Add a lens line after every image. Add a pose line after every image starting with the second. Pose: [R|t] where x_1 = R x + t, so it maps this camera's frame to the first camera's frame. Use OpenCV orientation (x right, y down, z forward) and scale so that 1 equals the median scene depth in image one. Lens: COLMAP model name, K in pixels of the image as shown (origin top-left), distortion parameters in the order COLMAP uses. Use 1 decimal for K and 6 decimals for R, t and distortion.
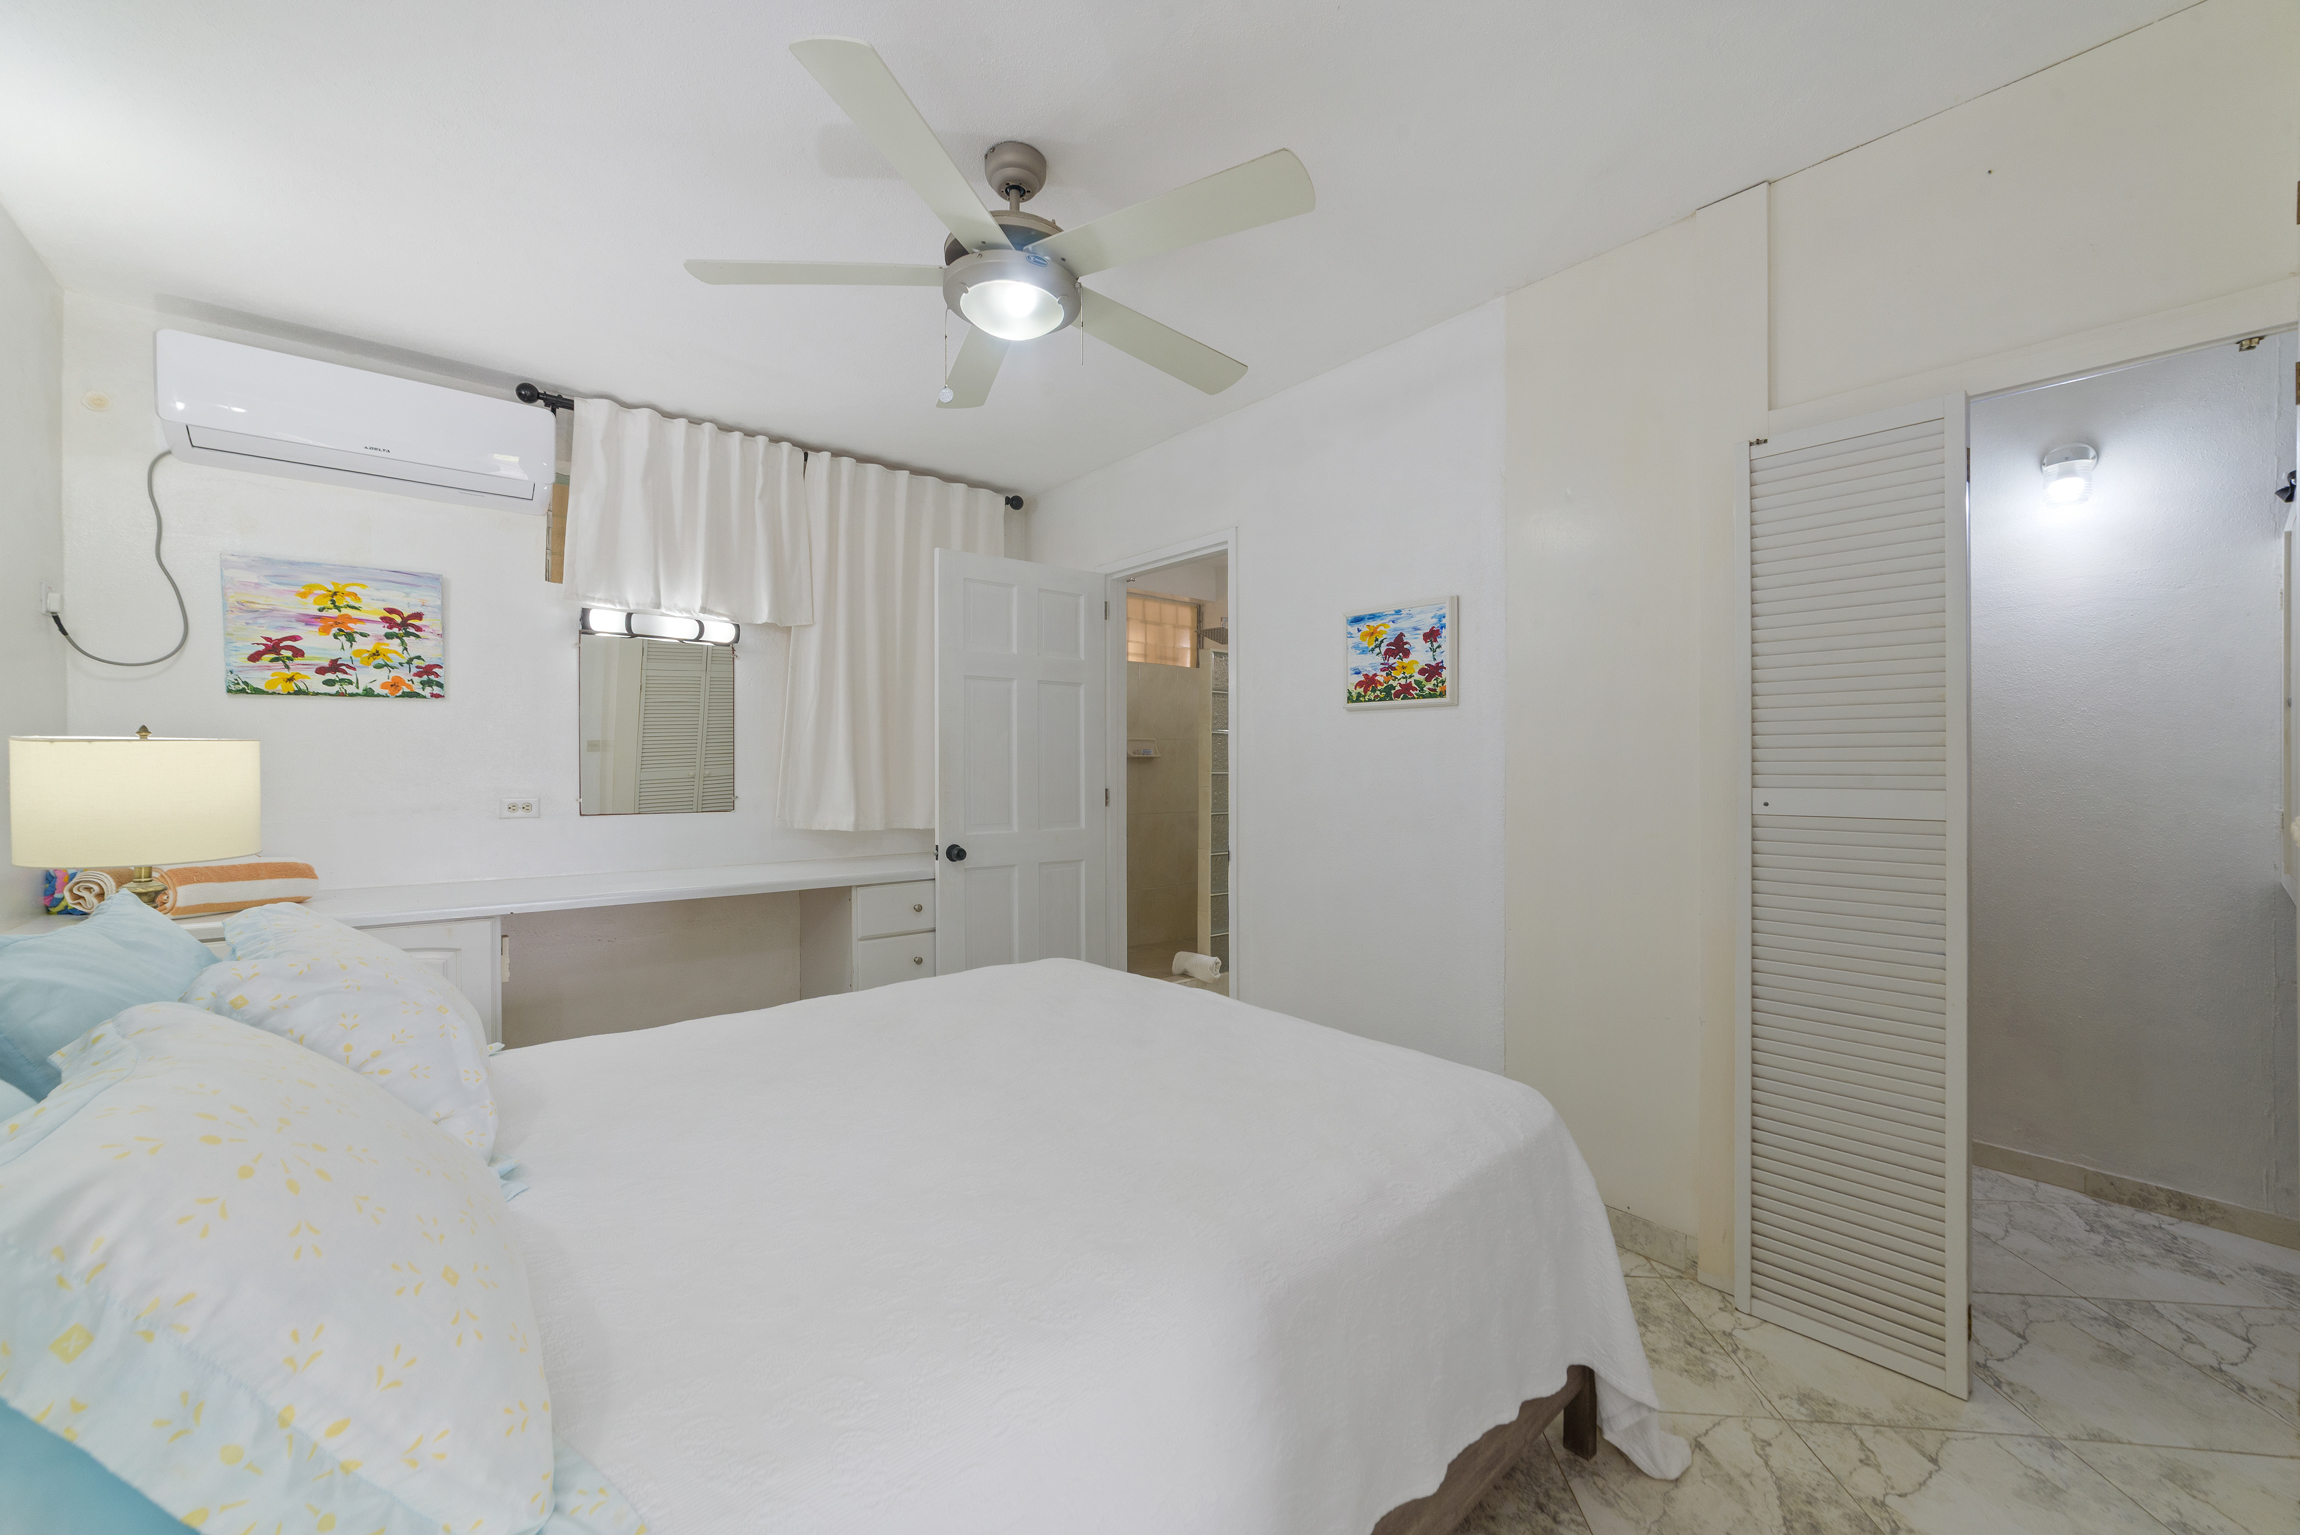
lens RADIAL K [[924.7, 0, 1150.0], [0, 924.7, 767.5], [0, 0, 1]] dist [0.001049, 0.000122]
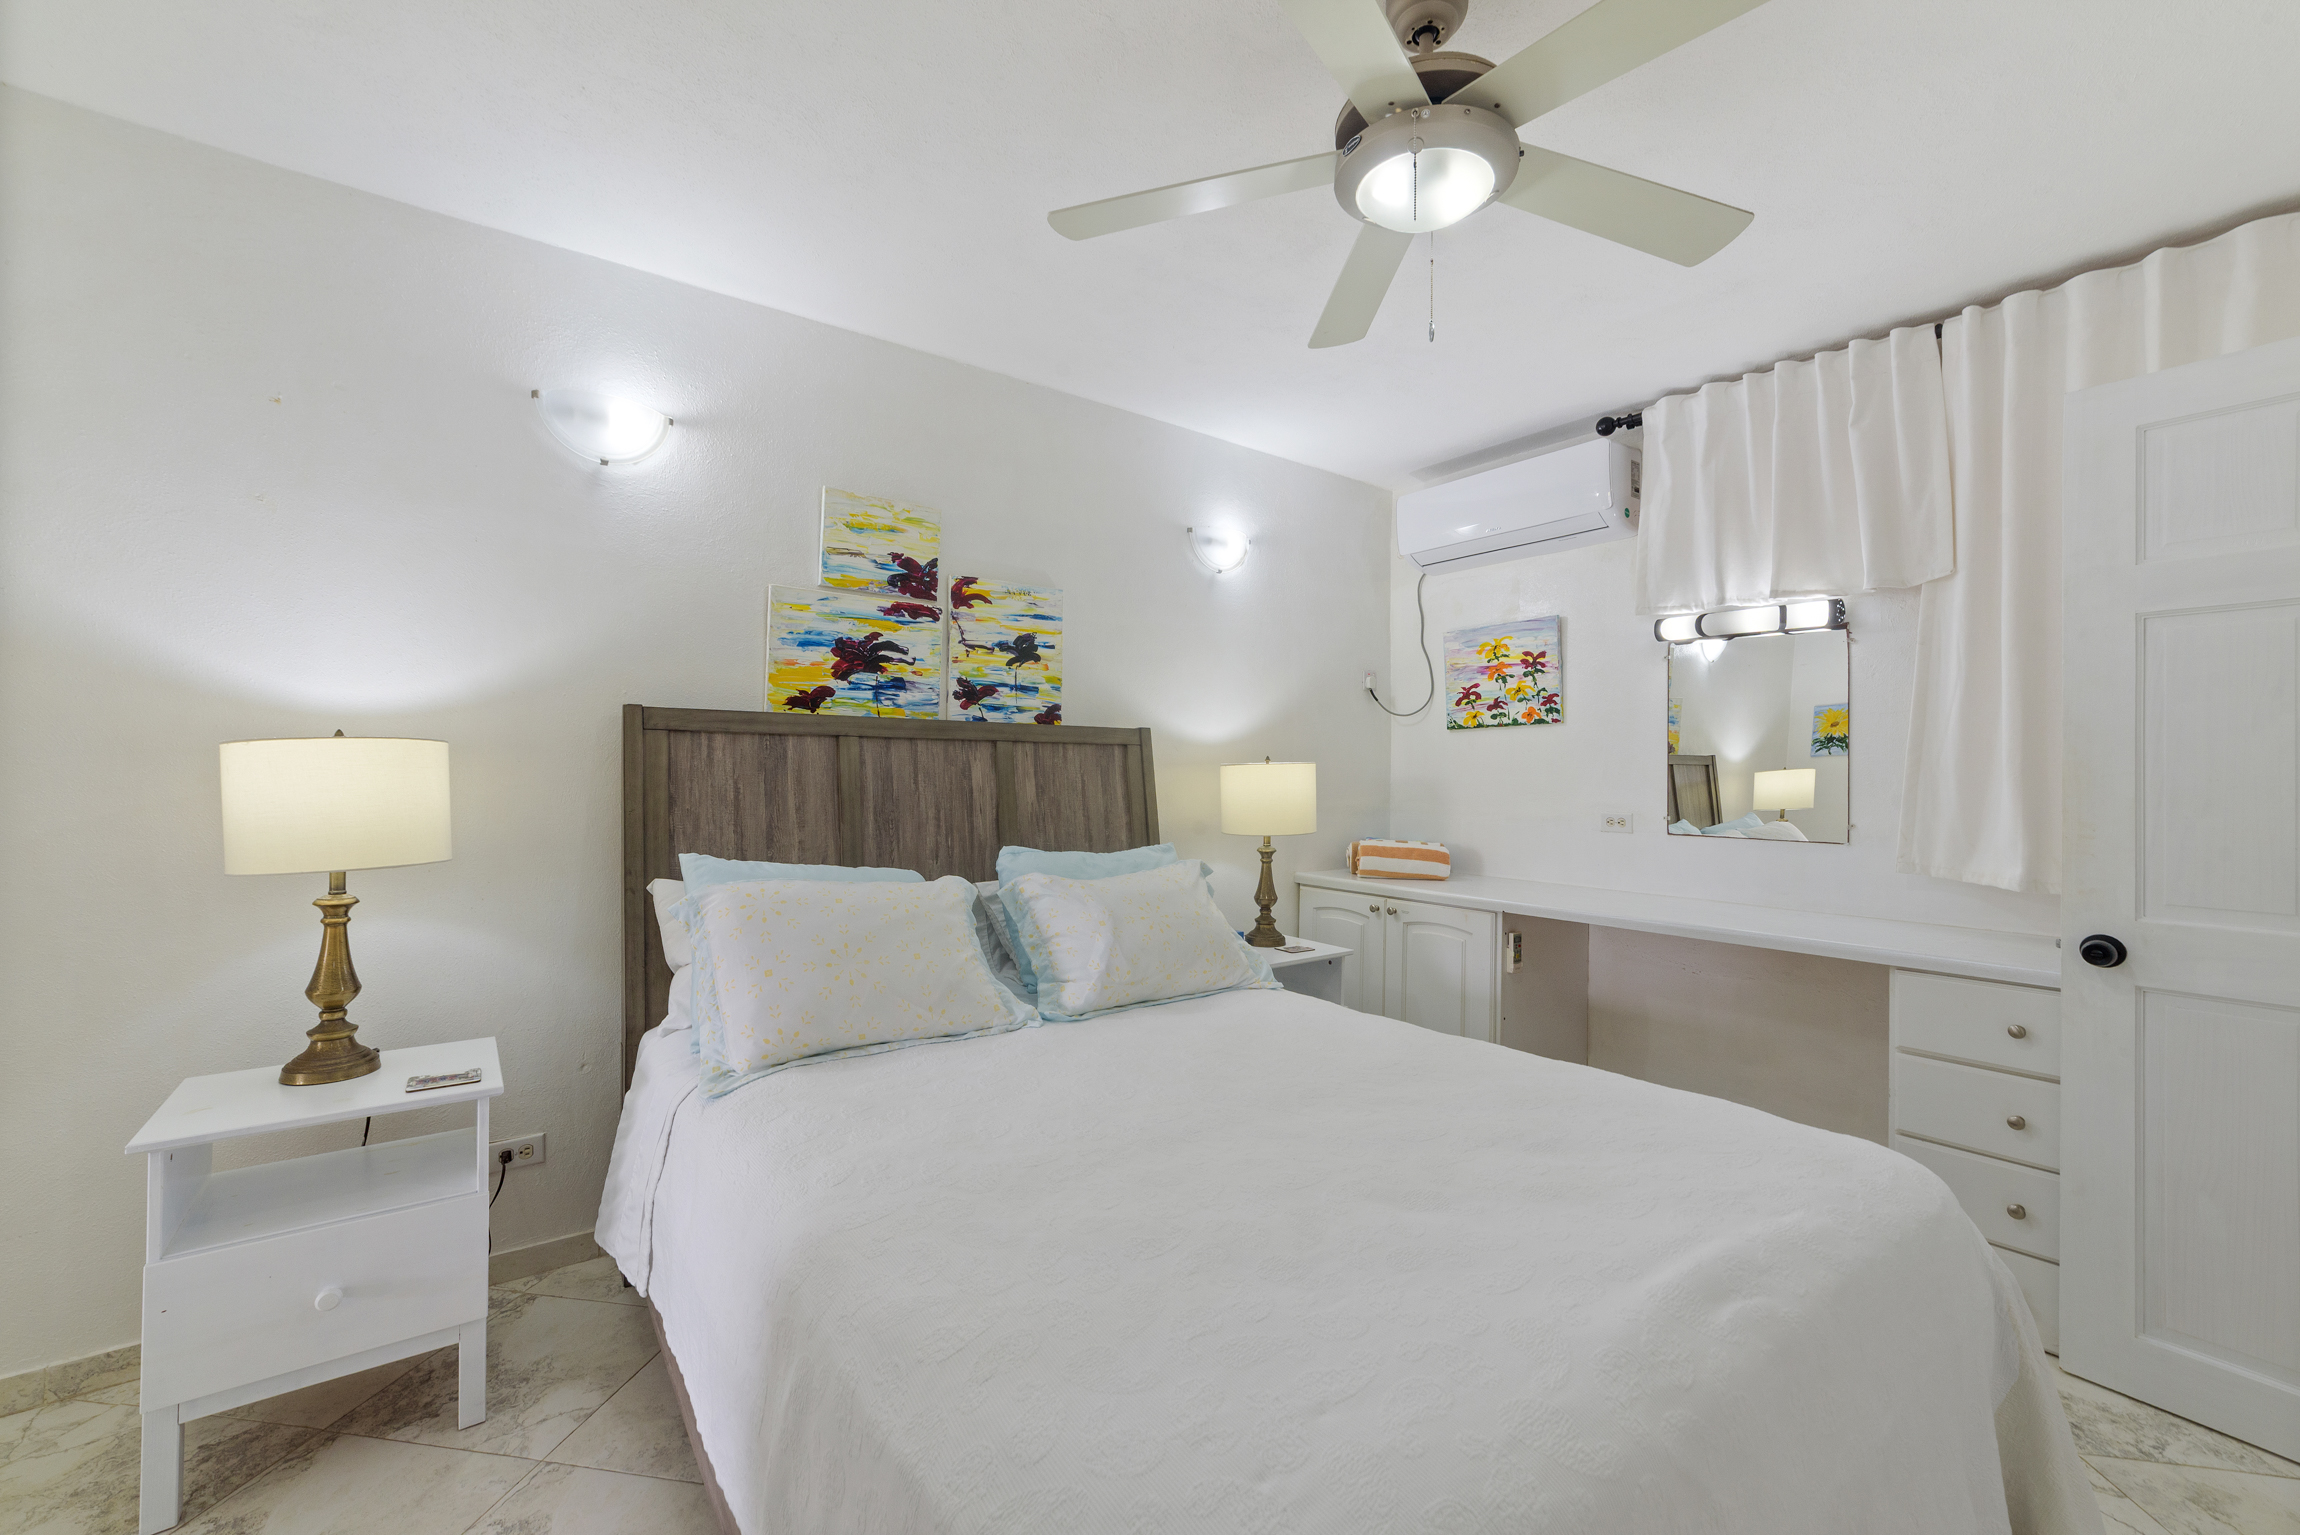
lens RADIAL K [[924.7, 0, 1150.0], [0, 924.7, 767.5], [0, 0, 1]] dist [0.001049, 0.000122]
pose [[-0.054576, -0.011745, -0.998441, 0.418008], [-0.011481, 0.999872, -0.011134, -0.000431], [0.998444, 0.010855, -0.054704, 0.571412]]
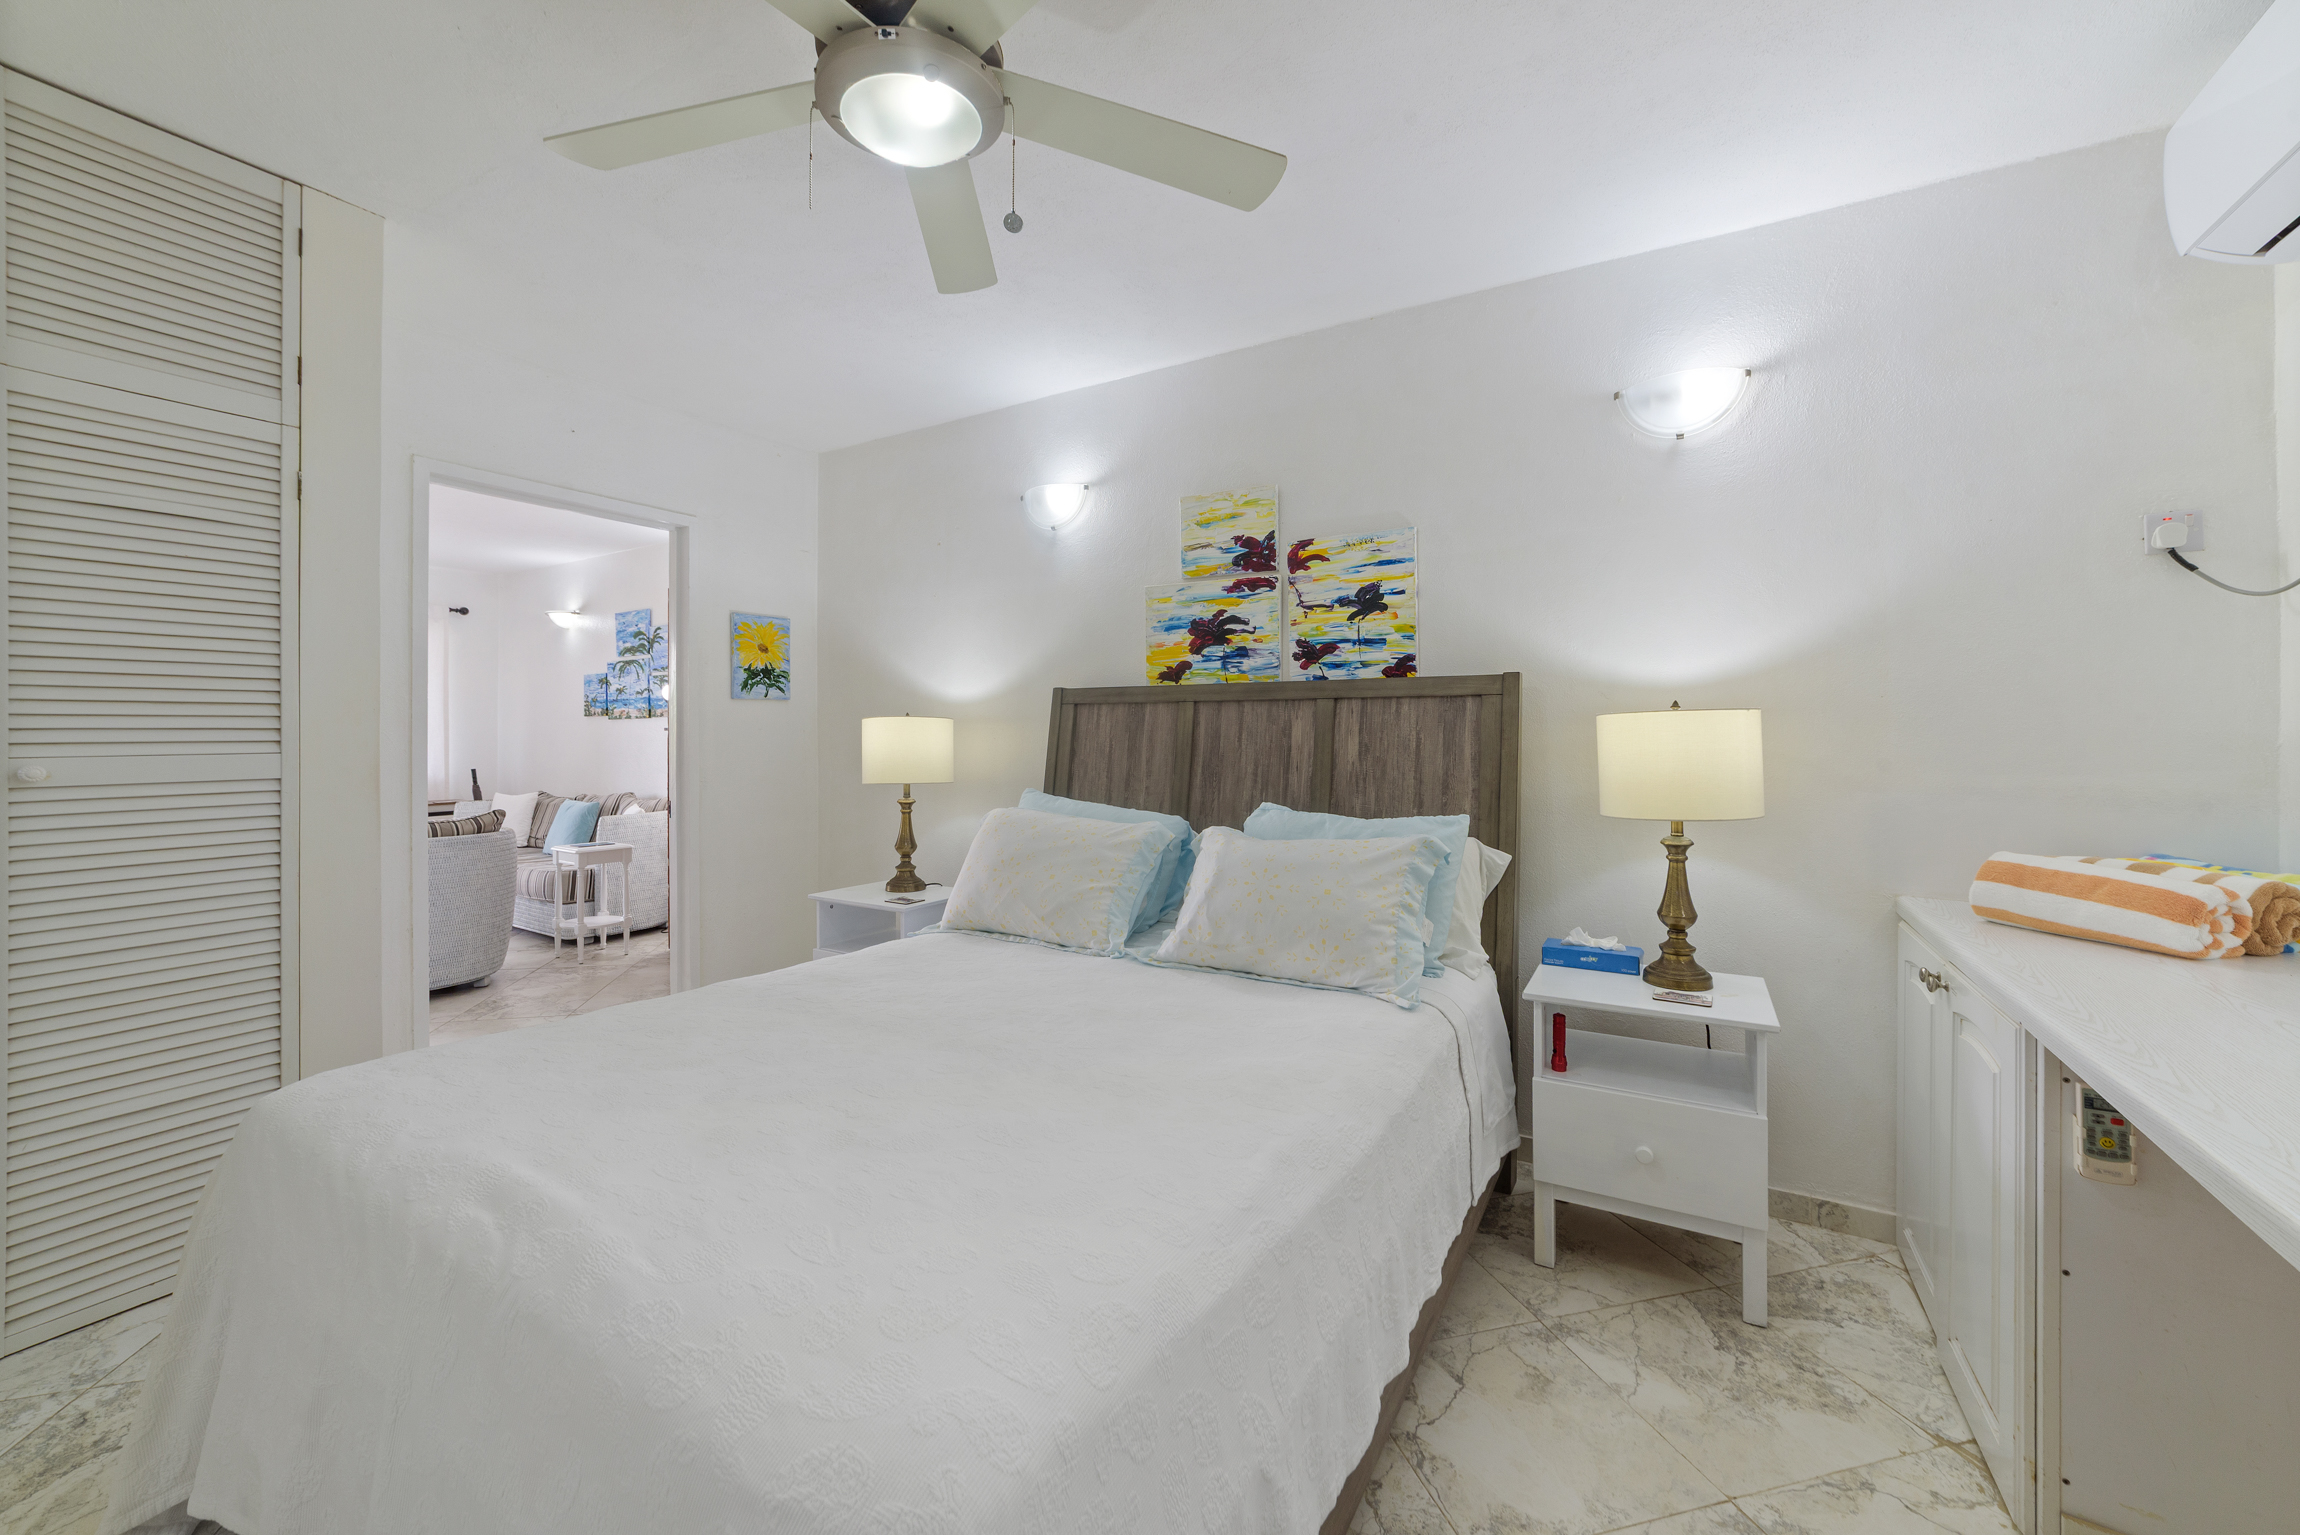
lens RADIAL K [[883.1, 0, 1159.7], [0, 883.1, 731.0], [0, 0, 1]] dist [-0.000748, 0.000007]
pose [[-0.936272, -0.002418, -0.351267, -0.051047], [-0.002404, 0.999997, -0.000477, -0.002874], [0.351267, 0.000398, -0.936275, 1.150165]]
